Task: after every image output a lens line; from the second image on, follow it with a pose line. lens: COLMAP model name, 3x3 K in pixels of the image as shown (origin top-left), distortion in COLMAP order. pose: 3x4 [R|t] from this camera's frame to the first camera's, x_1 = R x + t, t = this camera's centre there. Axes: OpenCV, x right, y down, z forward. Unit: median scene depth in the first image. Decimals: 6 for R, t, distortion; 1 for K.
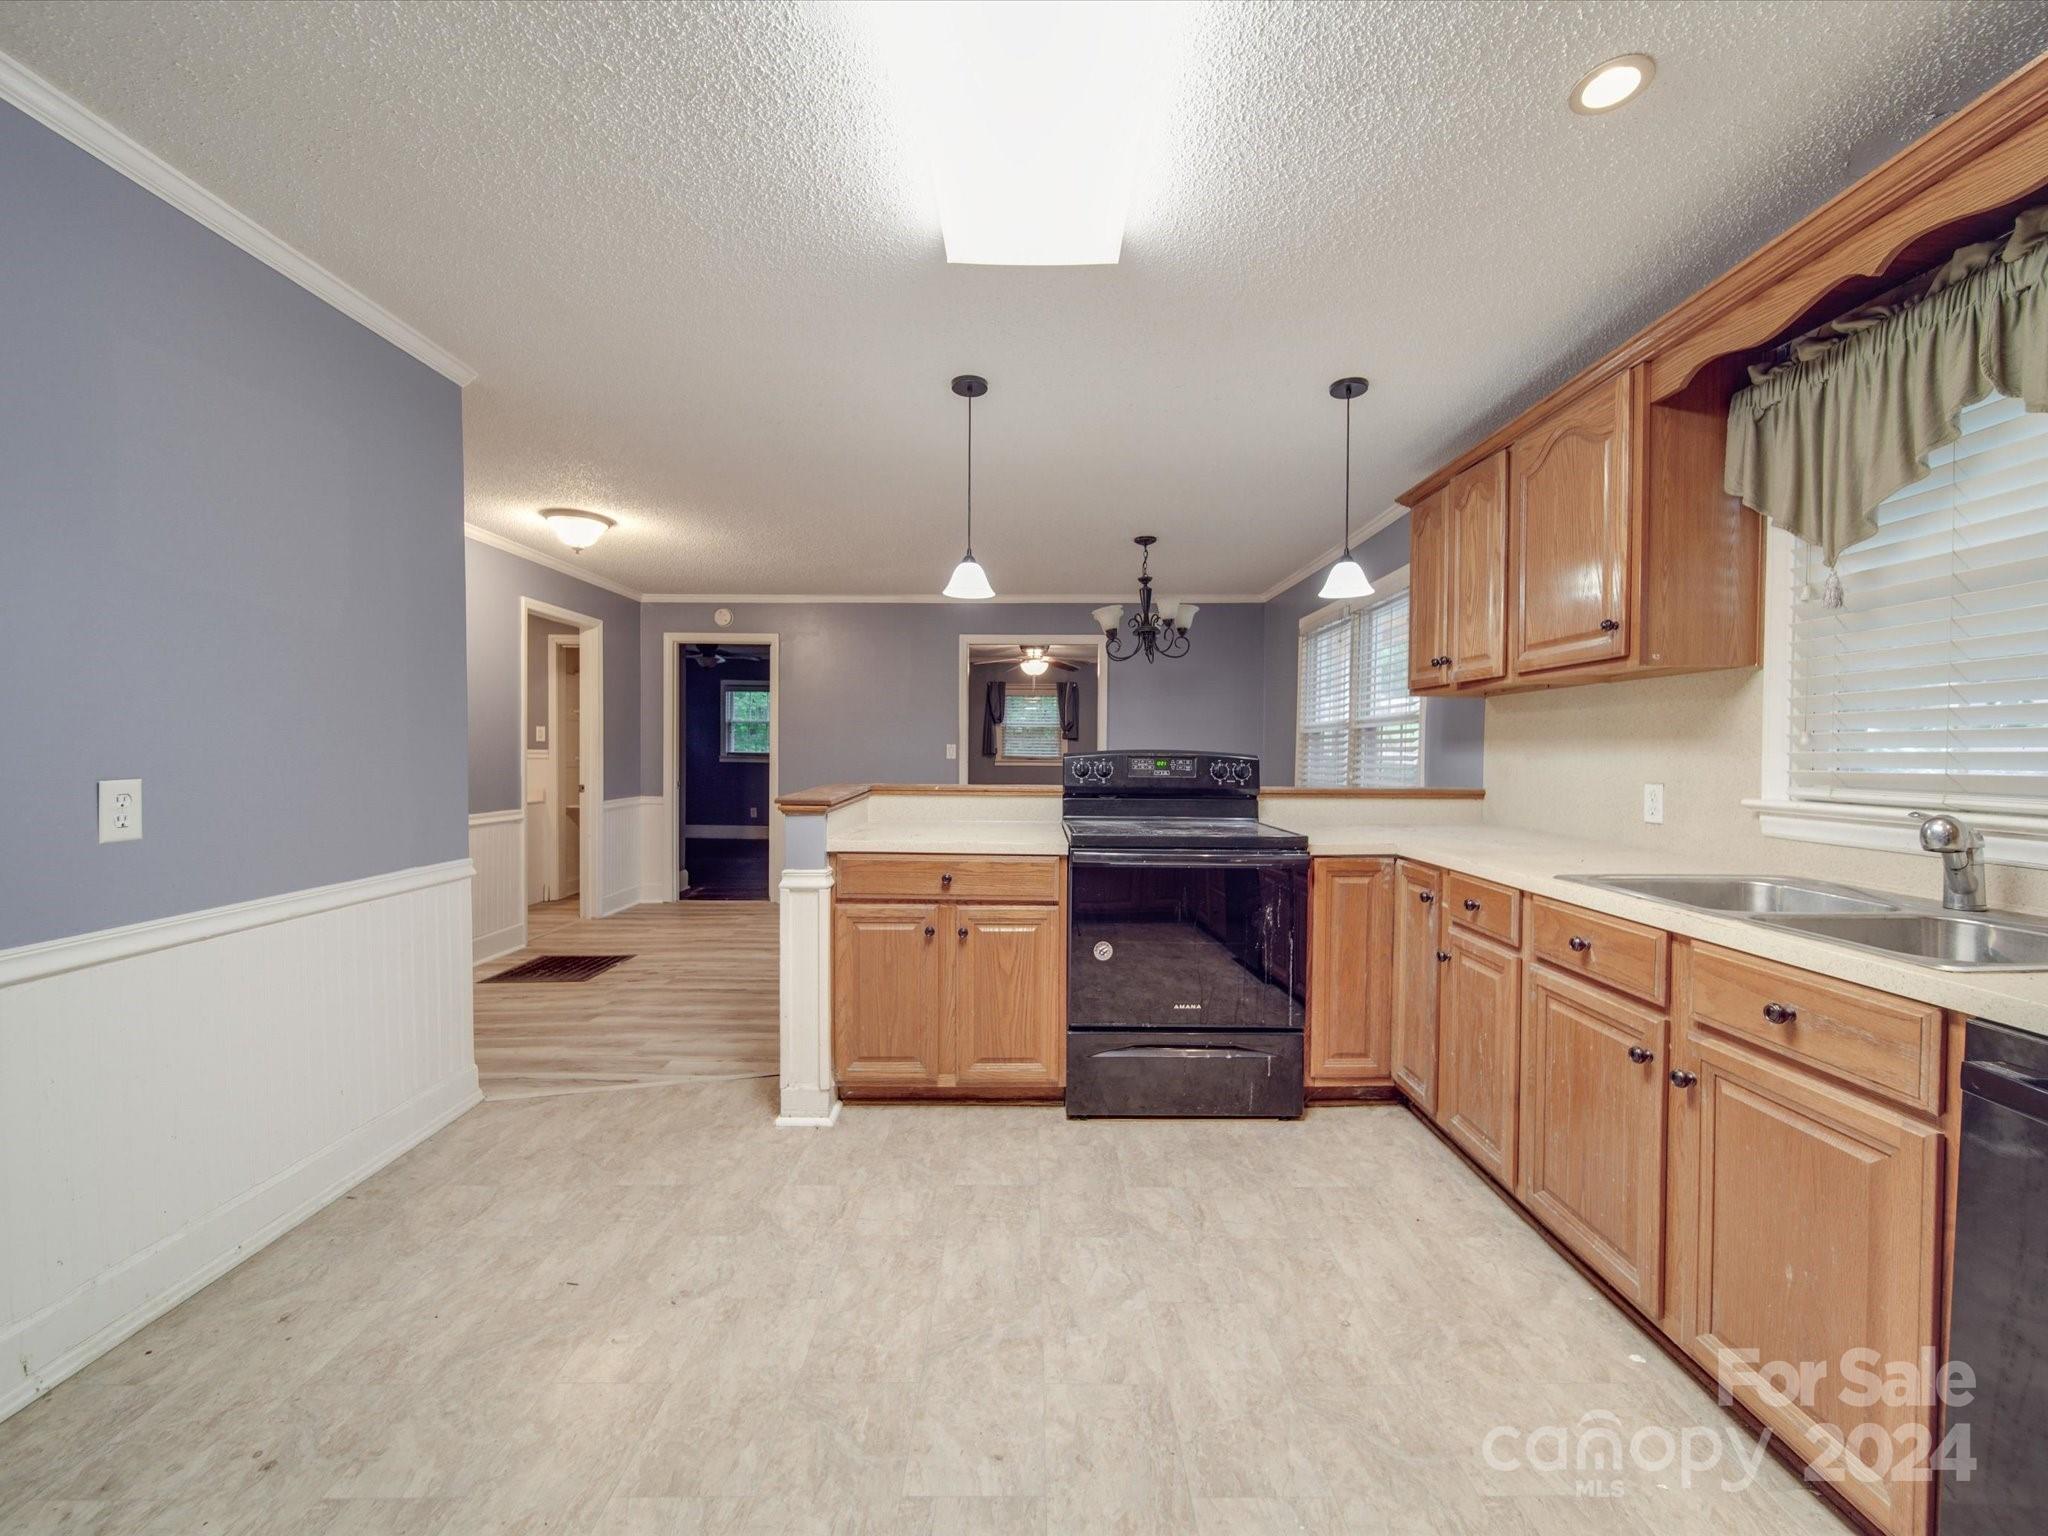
lens RADIAL K [[815.3, 0, 1035.5], [0, 815.3, 767.5], [0, 0, 1]] dist [-0.000280, -0.000985]
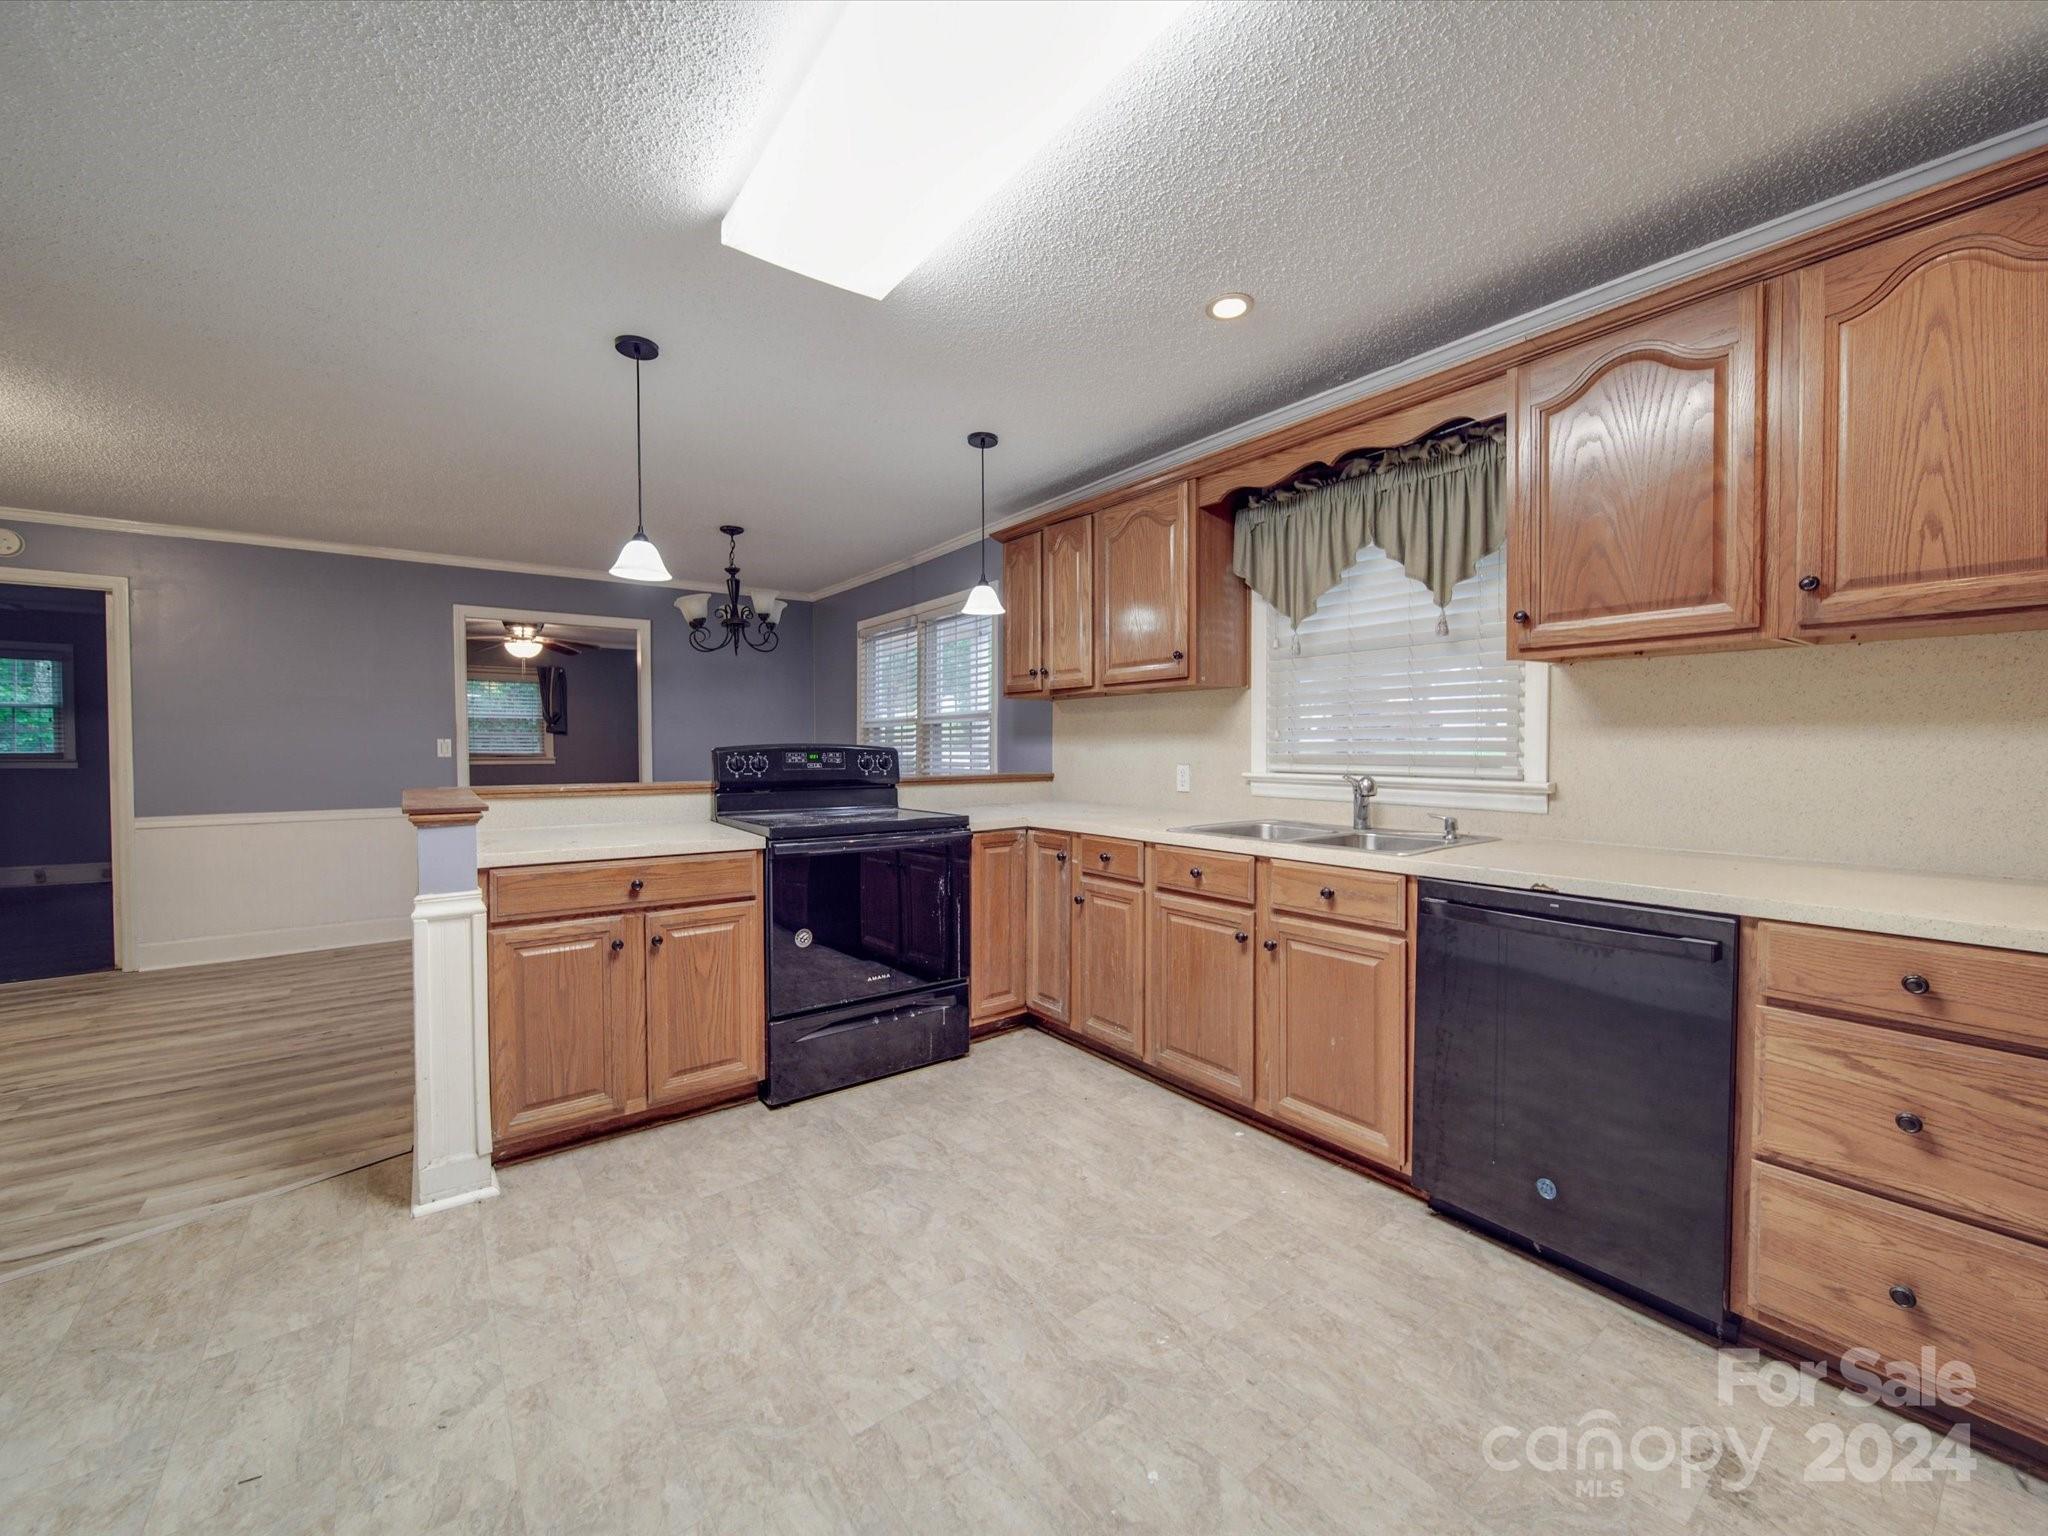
lens RADIAL K [[816.7, 0, 1036.6], [0, 816.7, 767.1], [0, 0, 1]] dist [0.001121, -0.000224]
pose [[0.798392, -0.023162, 0.601692, -0.304812], [0.019195, 0.999731, 0.013015, 0.000411], [-0.601832, 0.001159, 0.798622, -0.005155]]
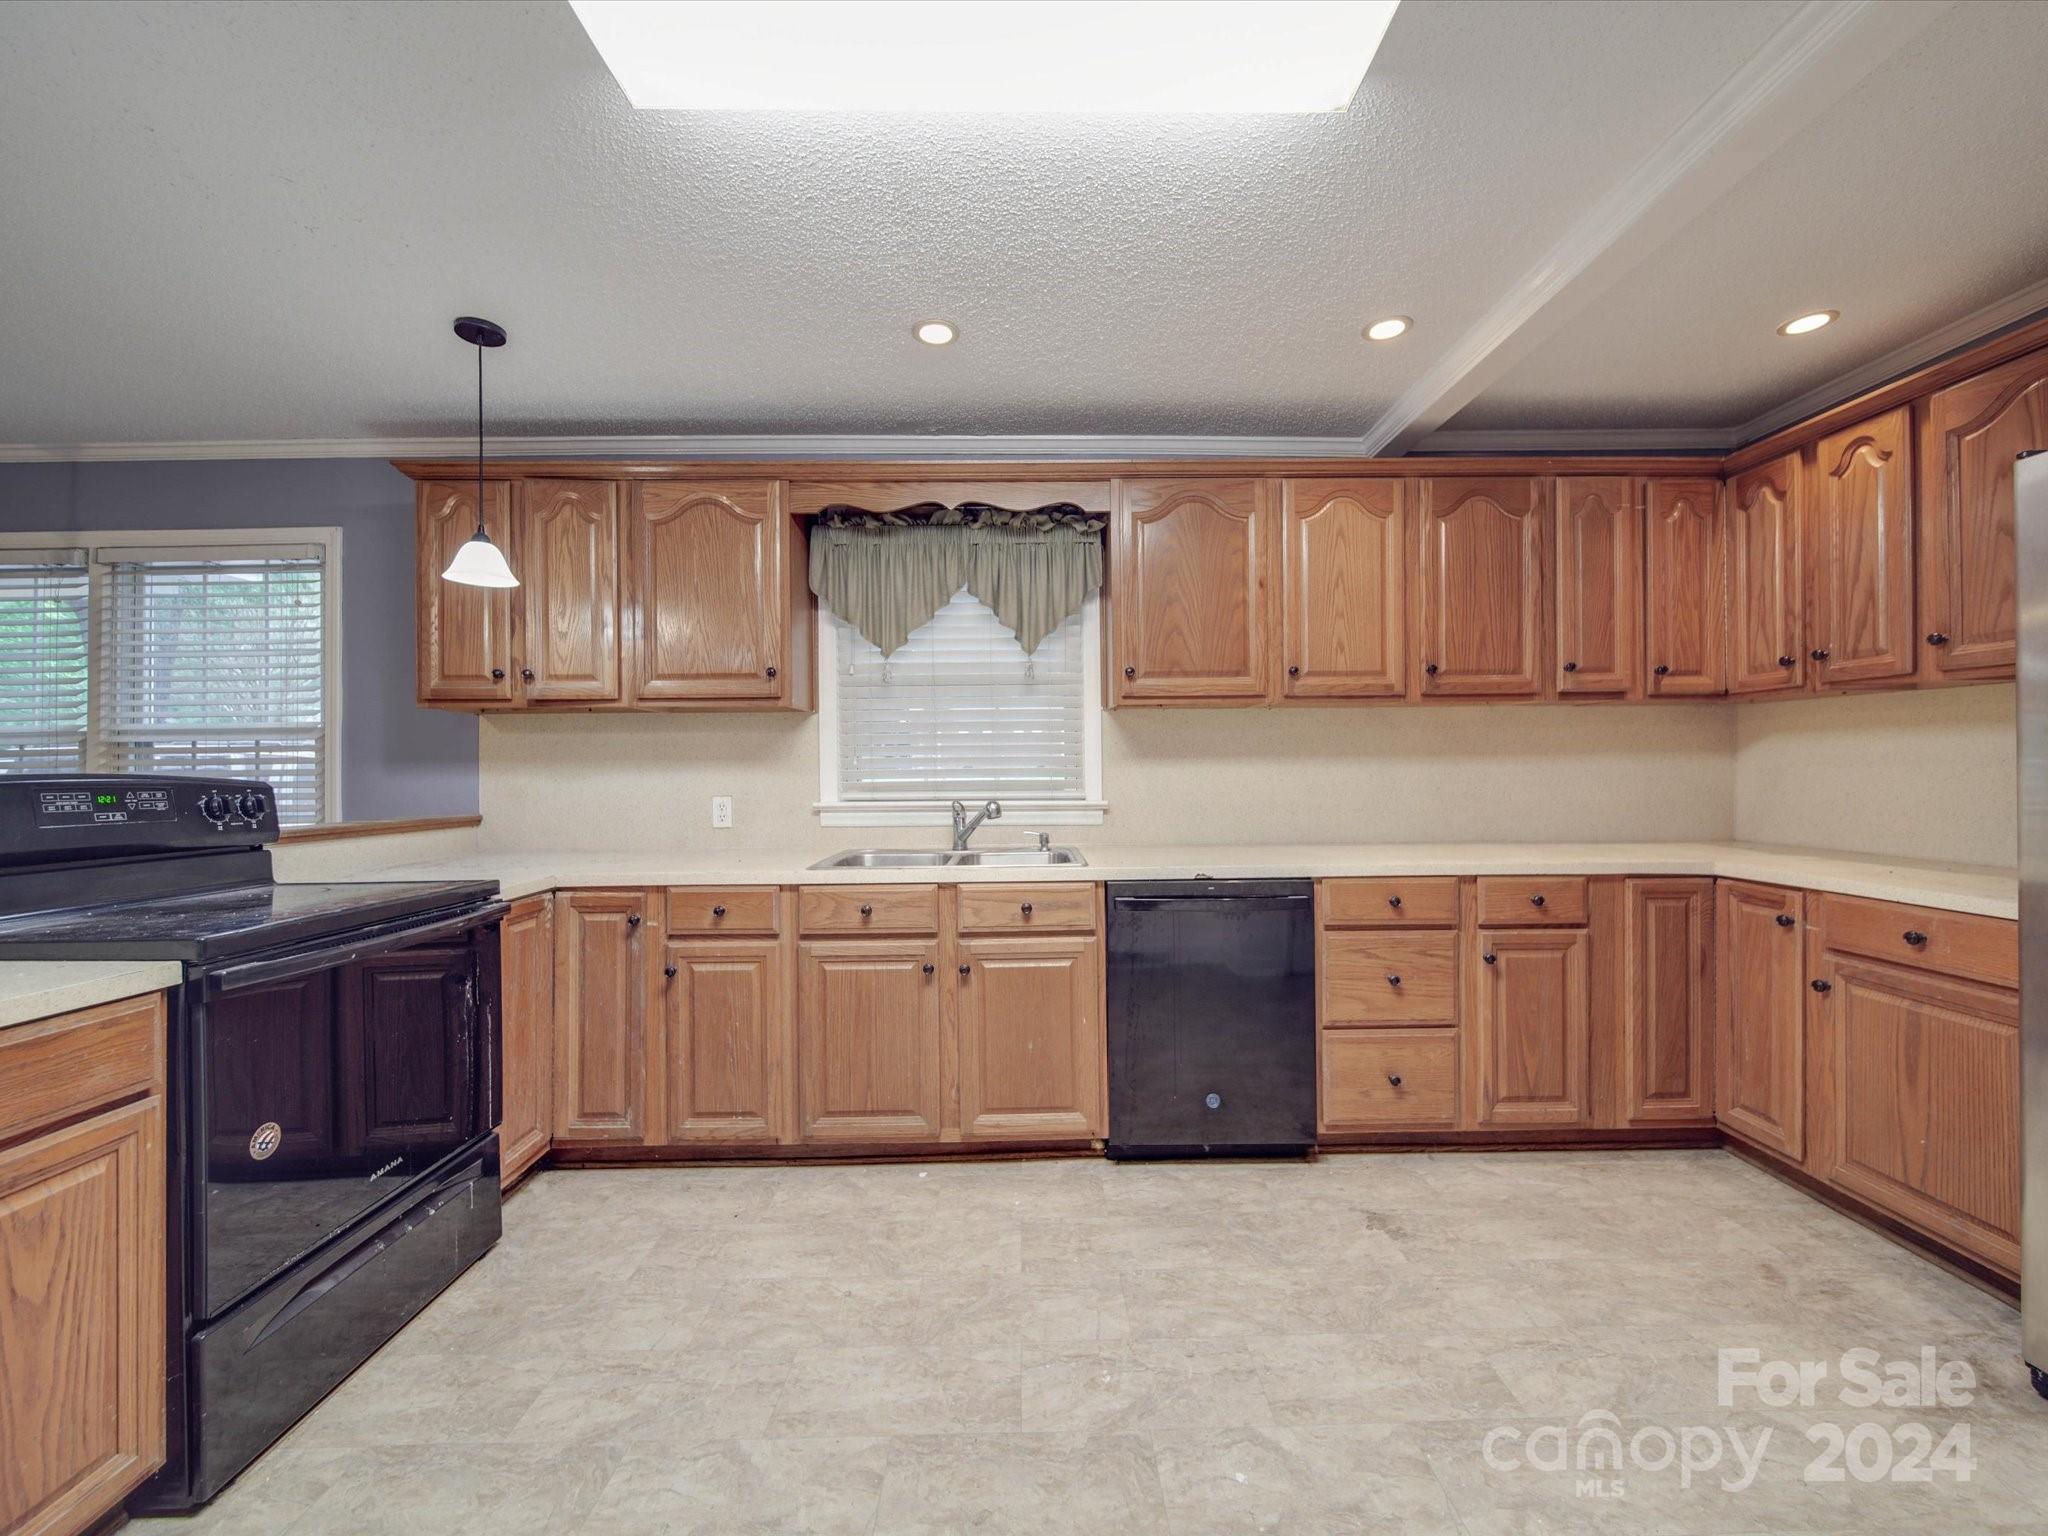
lens RADIAL K [[815.3, 0, 1035.5], [0, 815.3, 767.5], [0, 0, 1]] dist [-0.000280, -0.000985]
pose [[-0.010521, 0.000374, 0.999945, -0.475941], [0.029814, 0.999555, -0.000060, -0.009724], [-0.999500, 0.029811, -0.010527, 0.492706]]
